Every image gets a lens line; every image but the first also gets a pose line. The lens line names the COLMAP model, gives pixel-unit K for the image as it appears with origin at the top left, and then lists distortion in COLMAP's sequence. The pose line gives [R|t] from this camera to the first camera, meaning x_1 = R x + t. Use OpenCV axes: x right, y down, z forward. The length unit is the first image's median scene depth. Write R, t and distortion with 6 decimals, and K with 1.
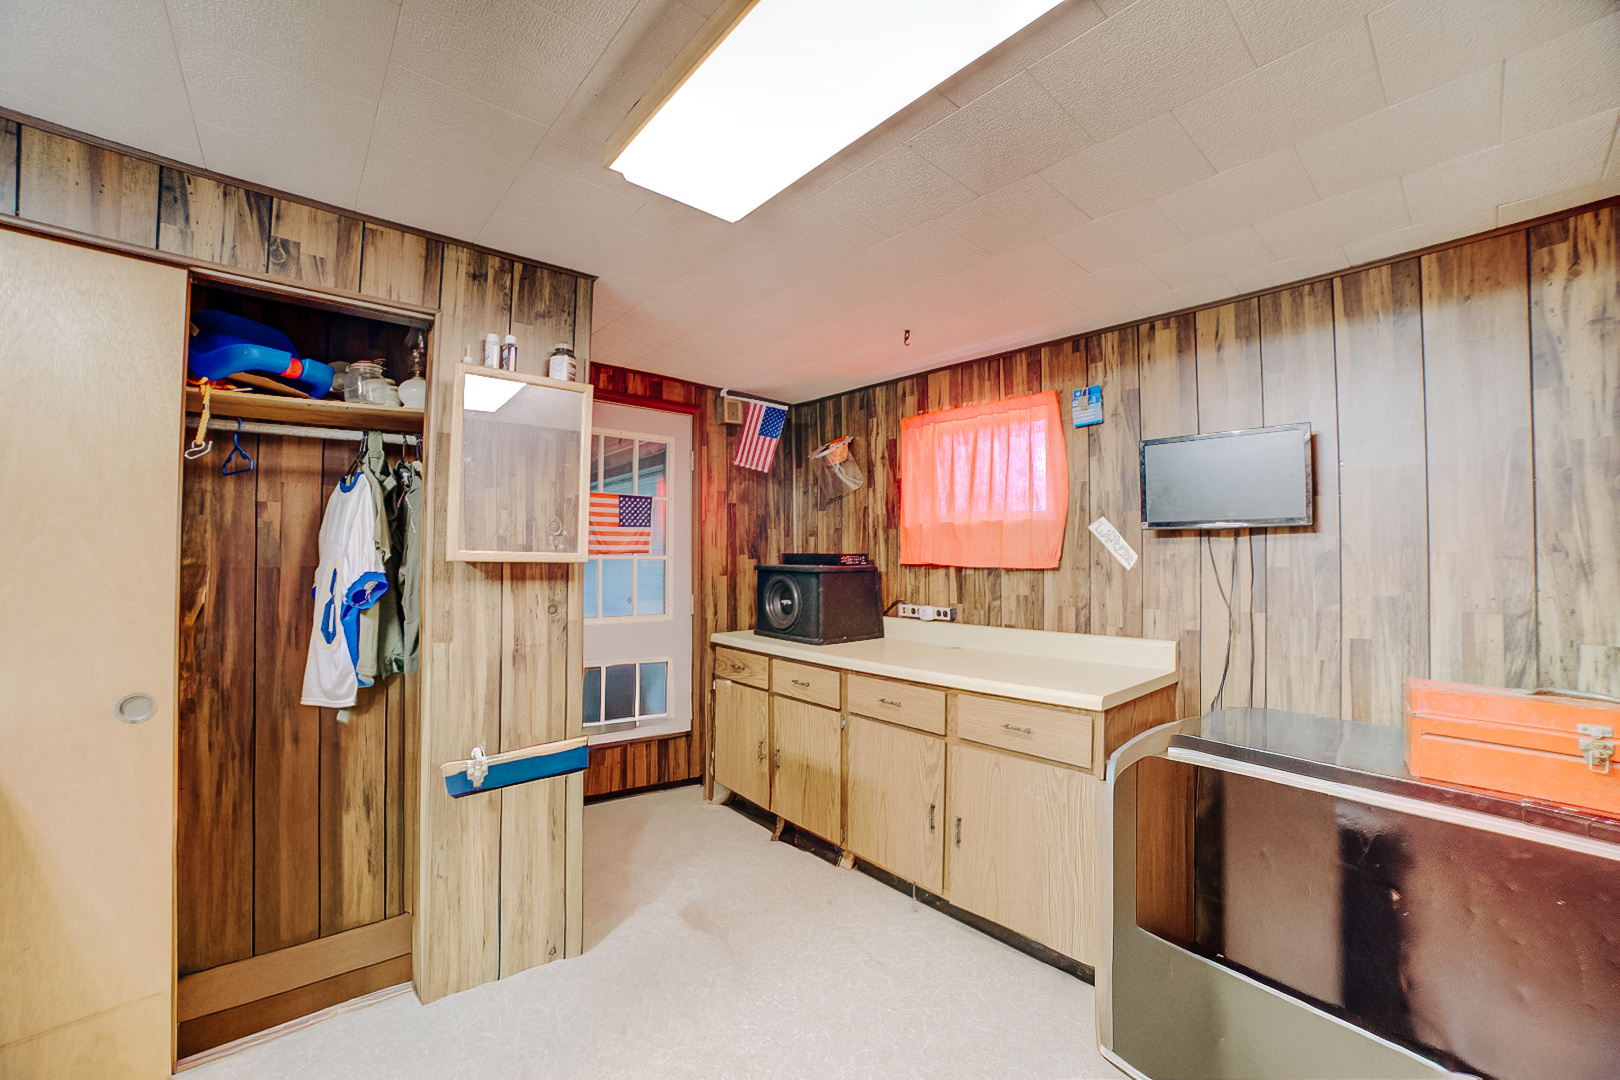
lens RADIAL K [[633.9, 0, 803.7], [0, 633.9, 543.5], [0, 0, 1]] dist [-0.097541, 0.031472]
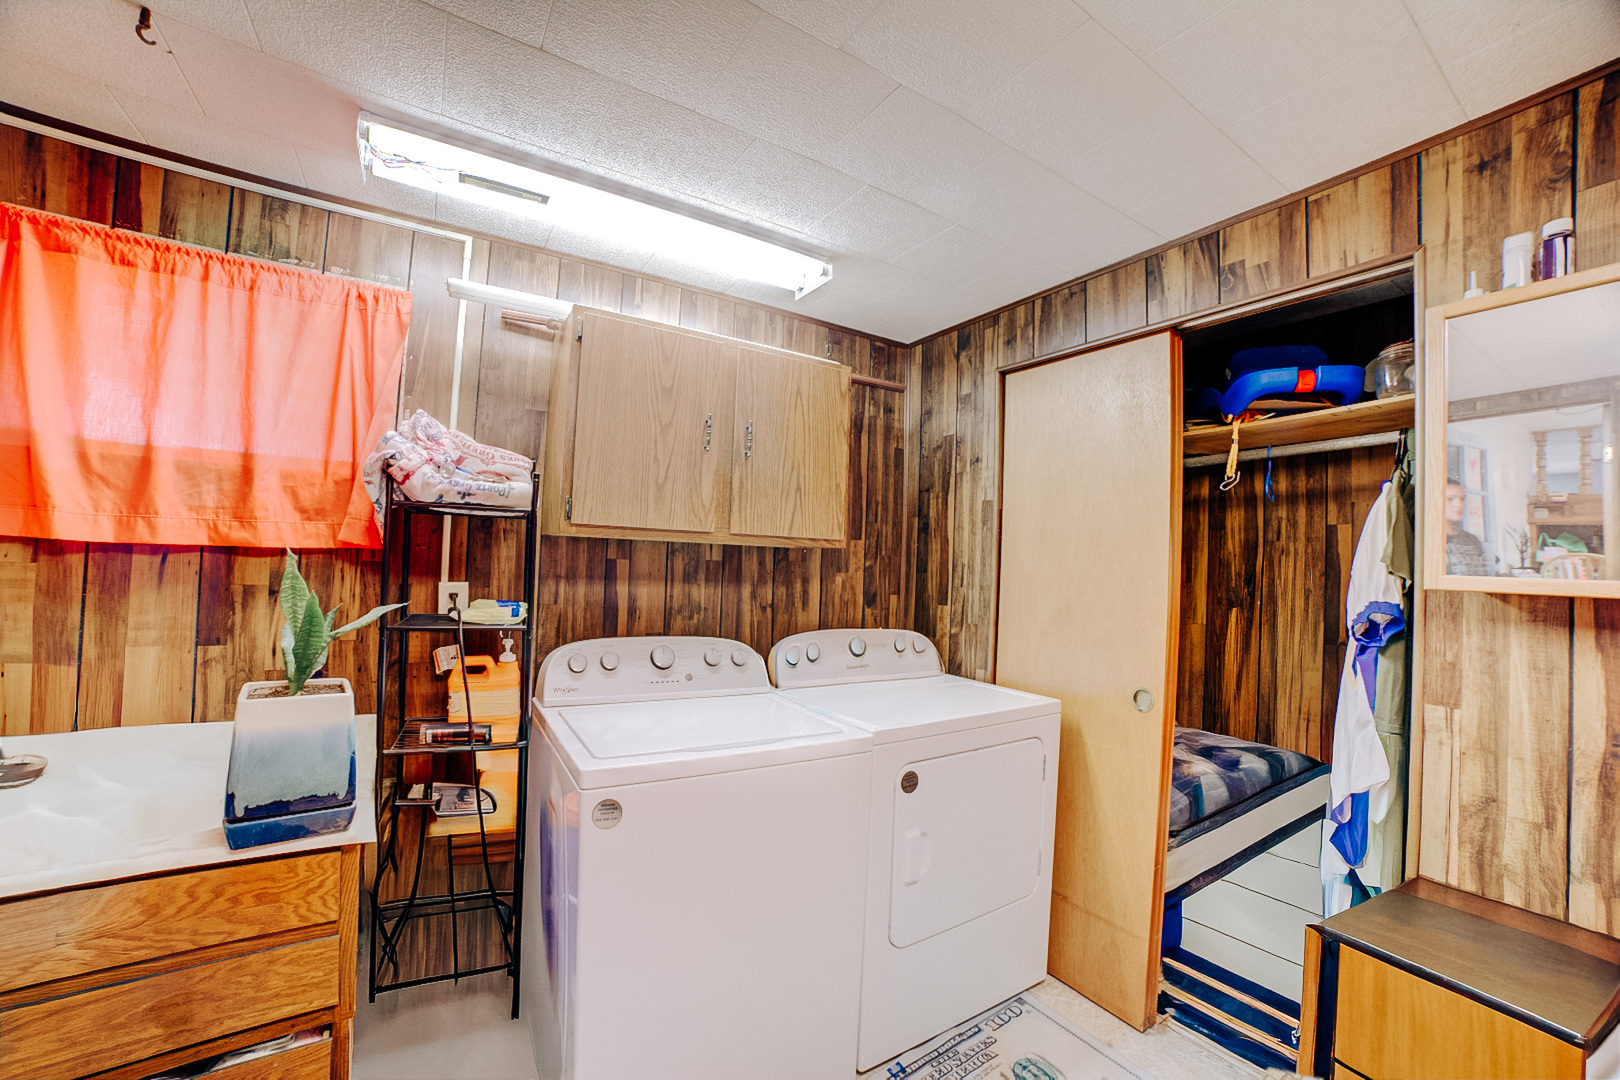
lens RADIAL K [[633.9, 0, 803.7], [0, 633.9, 543.5], [0, 0, 1]] dist [-0.097541, 0.031472]
pose [[-0.141282, -0.040837, -0.989127, 0.189779], [-0.017339, 0.999098, -0.038772, 0.013675], [0.989818, 0.011672, -0.141862, 0.366344]]
